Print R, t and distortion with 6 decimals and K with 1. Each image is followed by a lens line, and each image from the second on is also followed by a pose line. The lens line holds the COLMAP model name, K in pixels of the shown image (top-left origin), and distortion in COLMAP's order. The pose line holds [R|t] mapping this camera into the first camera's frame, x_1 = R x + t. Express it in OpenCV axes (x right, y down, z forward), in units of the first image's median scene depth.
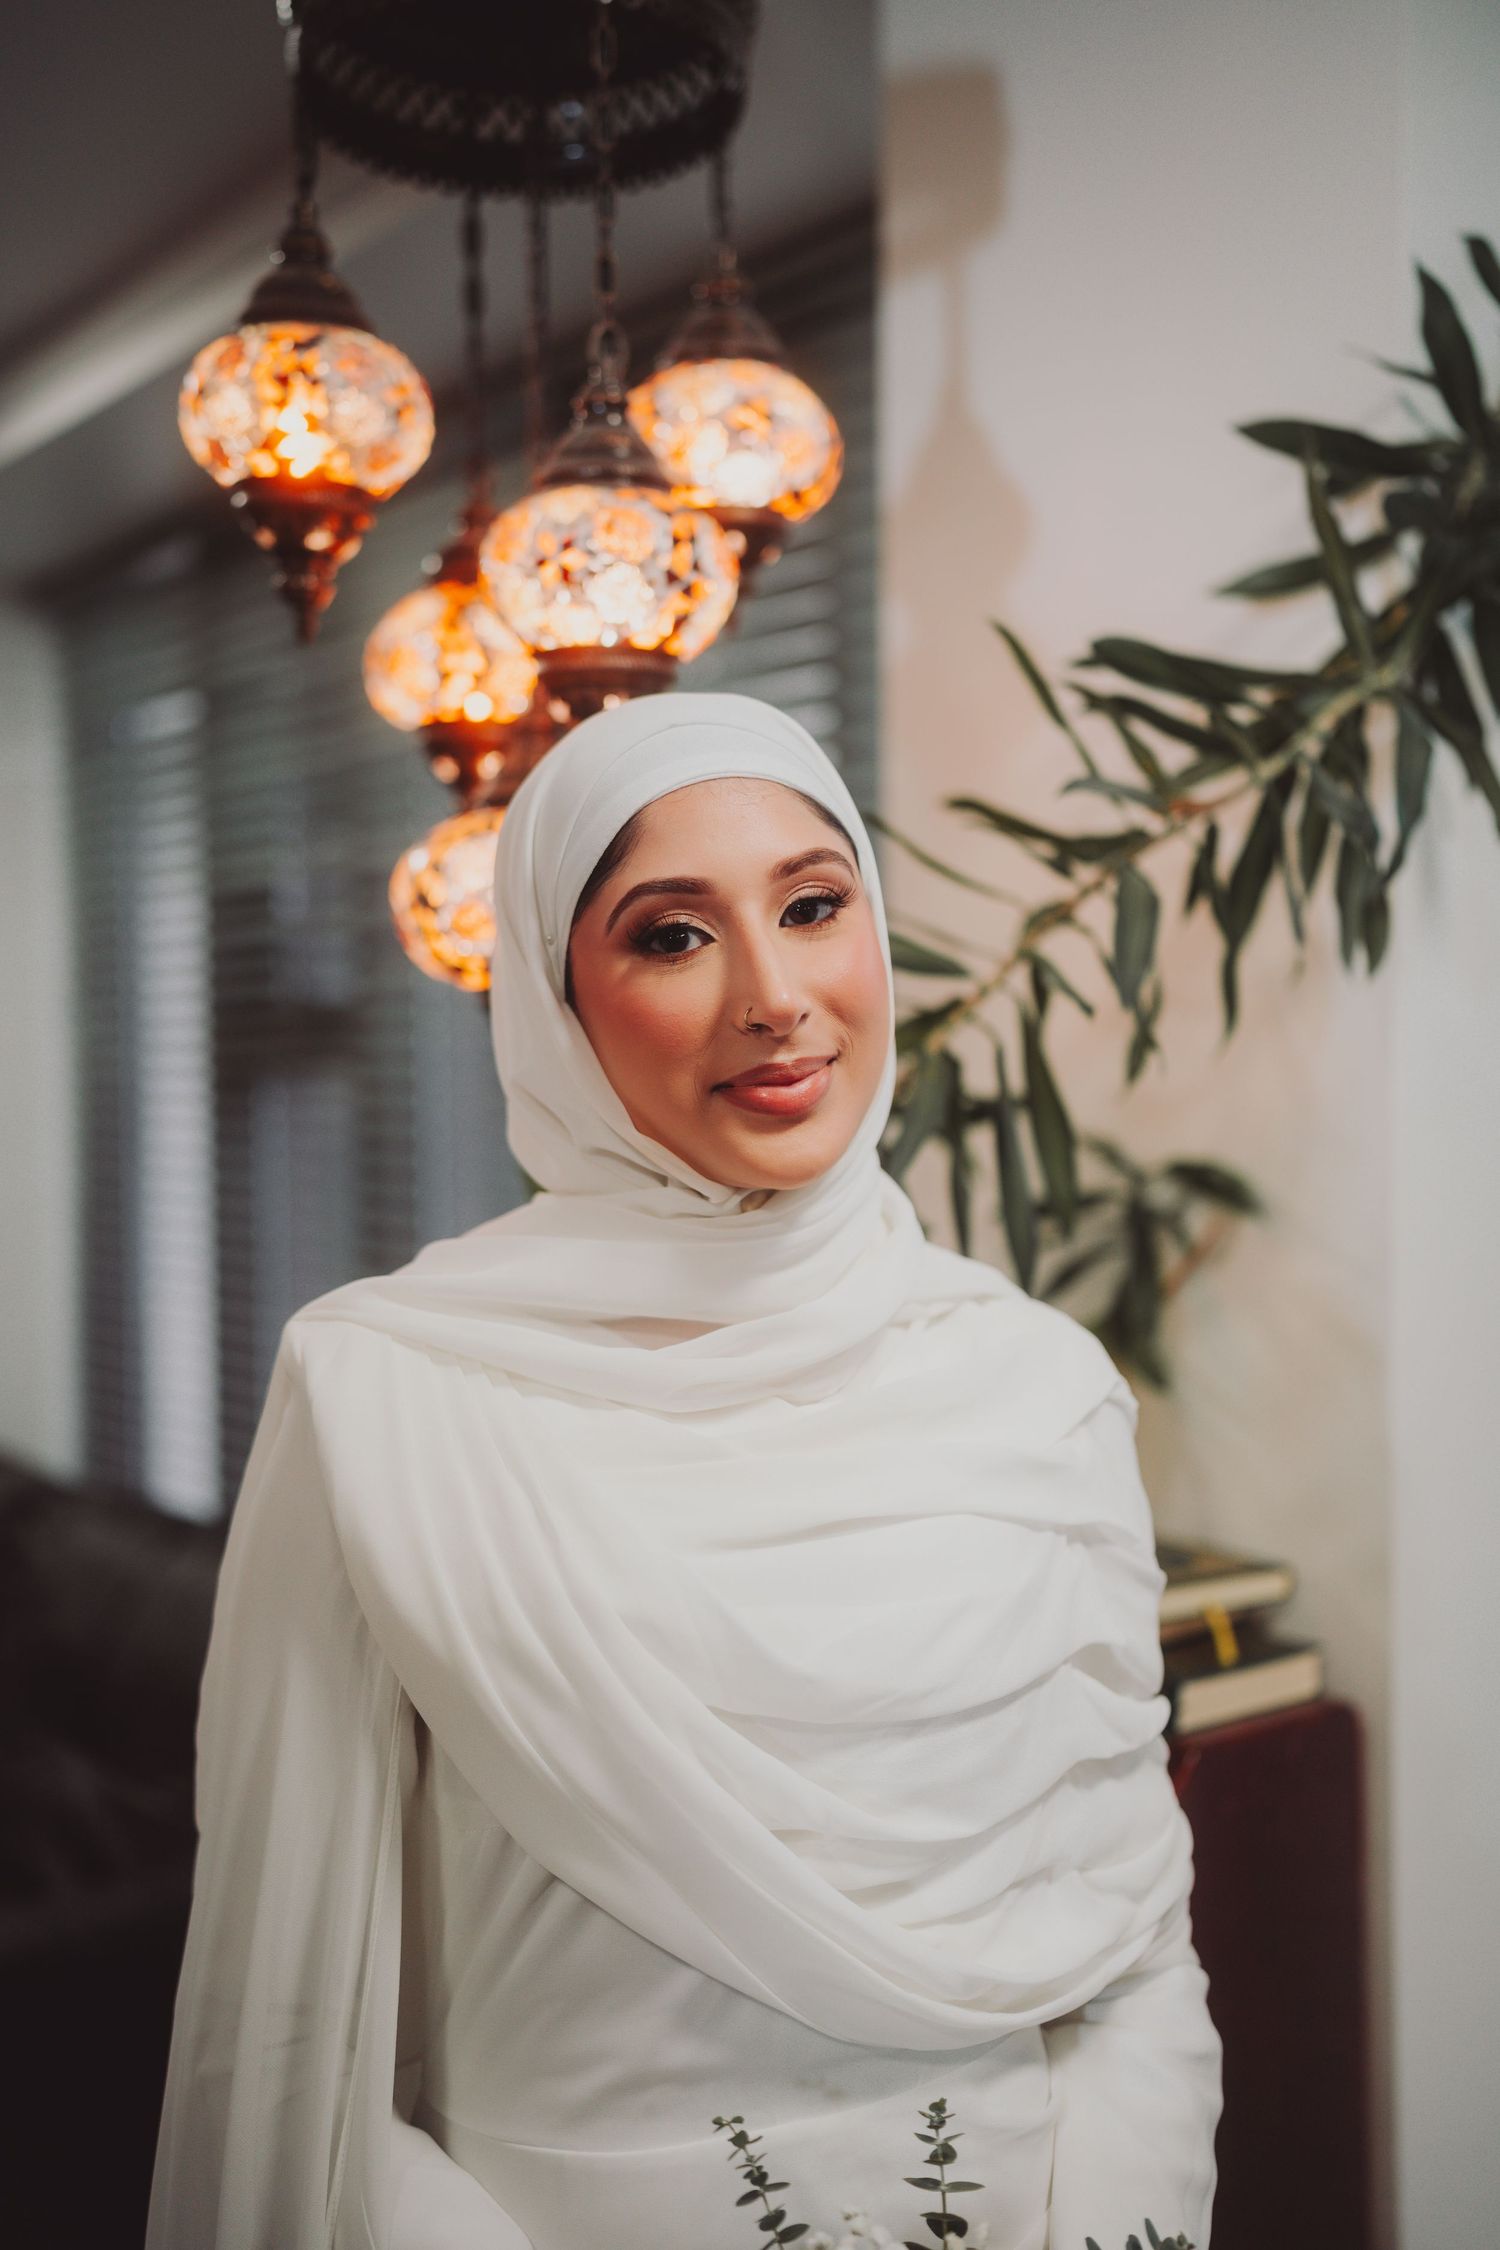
lens RADIAL K [[2137.0, 0, 732.2], [0, 2137.0, 1114.1], [0, 0, 1]] dist [-0.004526, 0.000000]
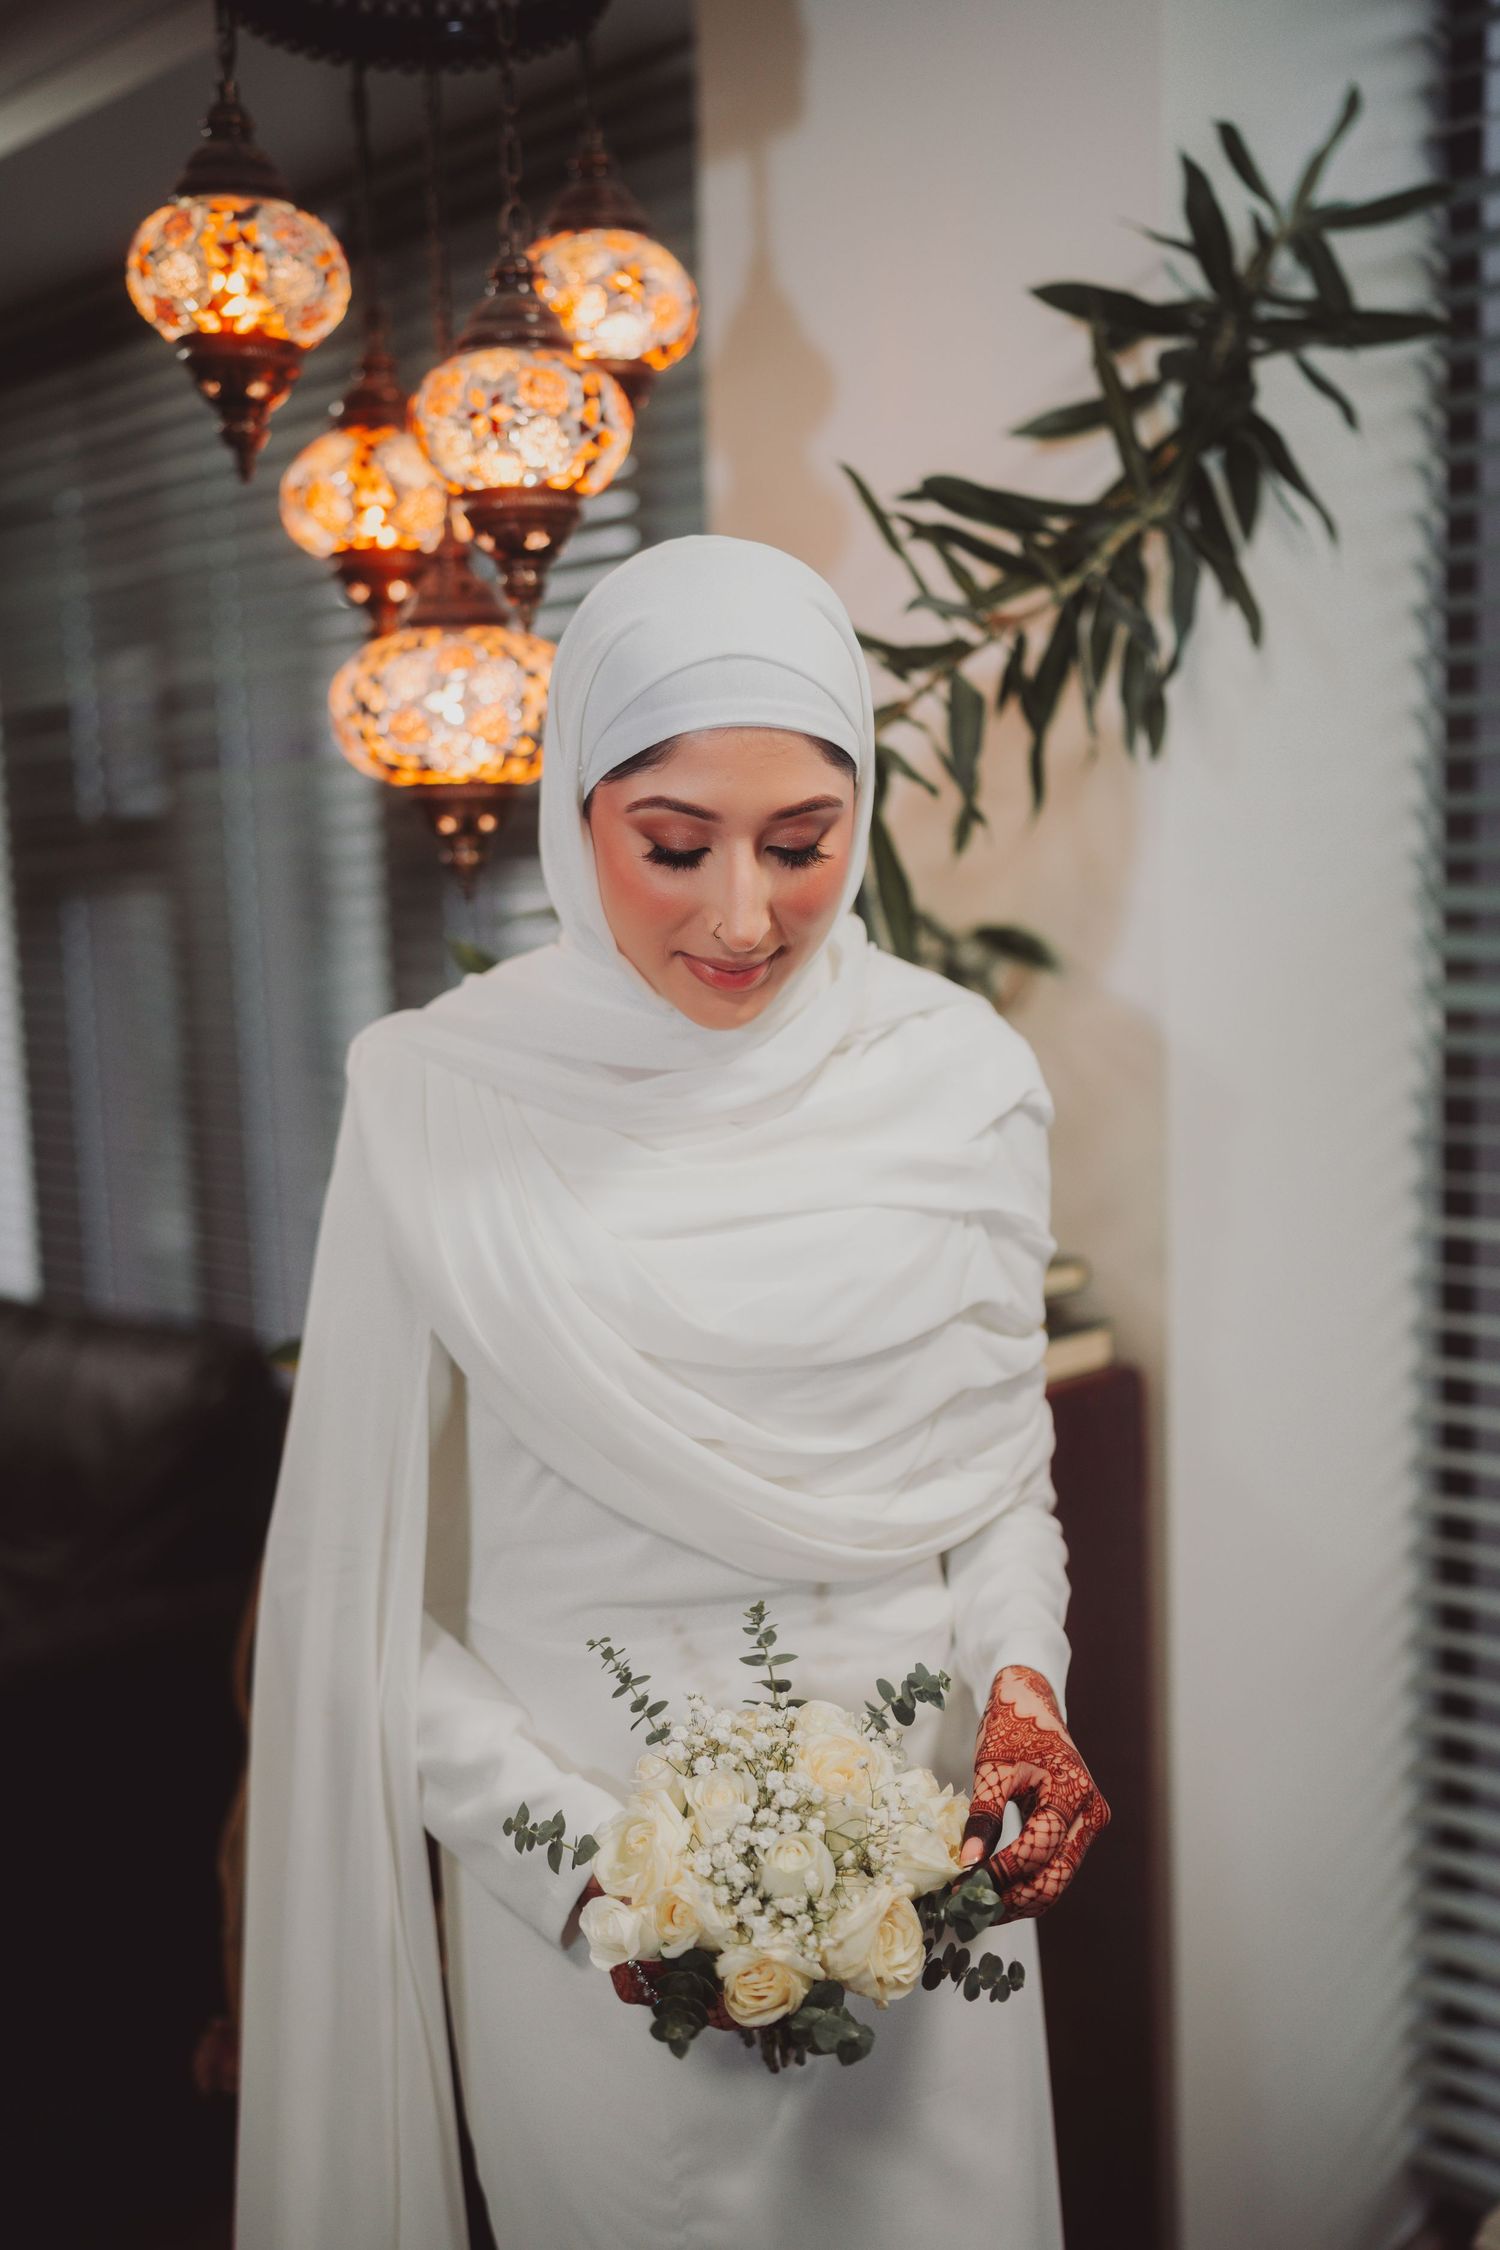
lens RADIAL K [[2137.0, 0, 762.0], [0, 2137.0, 1136.7], [0, 0, 1]] dist [-0.004526, 0.000000]
pose [[0.990738, -0.040817, 0.129509, -0.088573], [0.028254, 0.994845, 0.097395, 0.024863], [-0.132817, -0.092834, 0.986784, -0.197169]]
